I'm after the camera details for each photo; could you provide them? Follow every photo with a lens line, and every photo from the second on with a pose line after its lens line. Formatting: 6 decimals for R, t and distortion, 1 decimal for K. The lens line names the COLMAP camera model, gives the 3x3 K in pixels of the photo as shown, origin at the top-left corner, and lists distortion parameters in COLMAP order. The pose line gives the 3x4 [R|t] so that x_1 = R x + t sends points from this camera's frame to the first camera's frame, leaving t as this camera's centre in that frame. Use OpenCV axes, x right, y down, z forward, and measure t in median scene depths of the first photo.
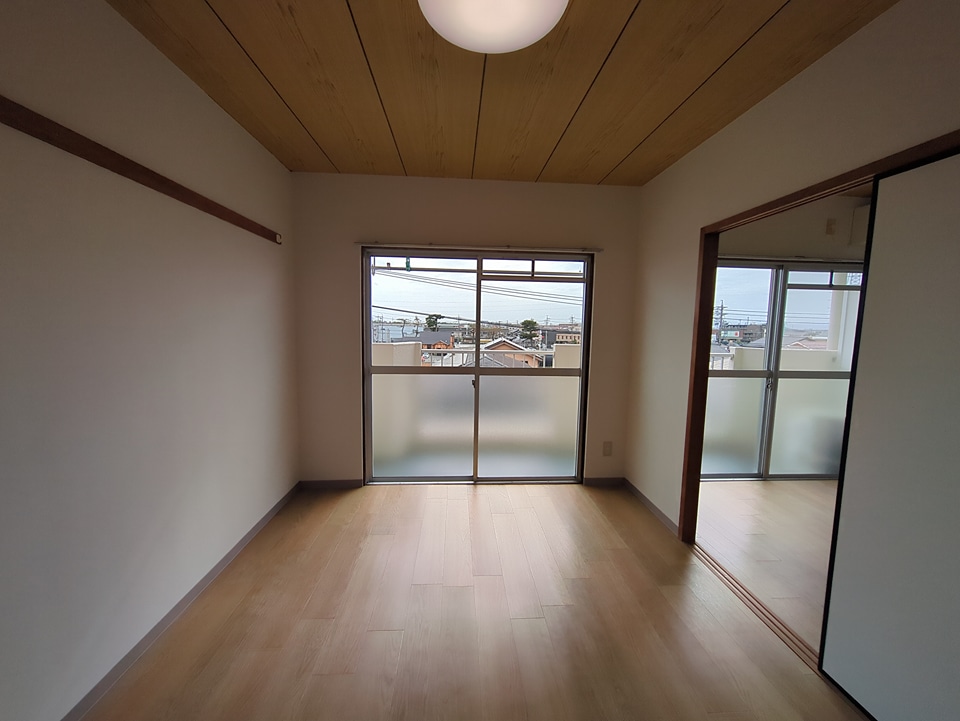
lens RADIAL K [[376.0, 0, 480.0], [0, 376.0, 360.5], [0, 0, 1]] dist [-0.004137, 0.000296]
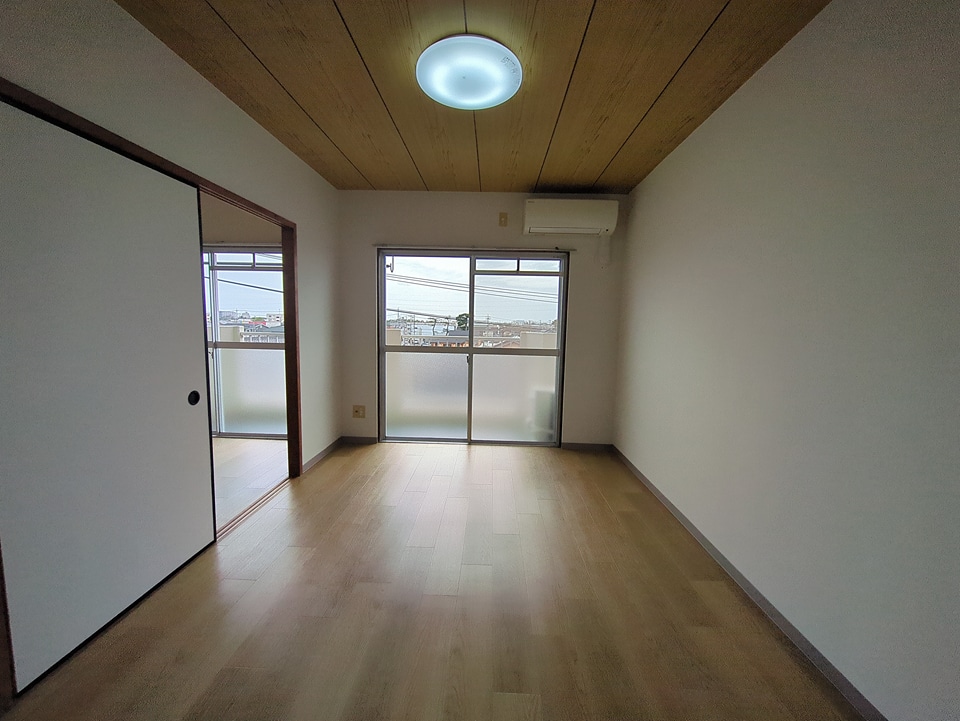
lens RADIAL K [[313.4, 0, 483.8], [0, 313.4, 341.3], [0, 0, 1]] dist [-0.028745, 0.000021]
pose [[0.997504, 0.012205, -0.069541, 0.106211], [-0.012489, 0.999915, -0.003649, 0.001276], [0.069491, 0.004509, 0.997572, 0.007422]]
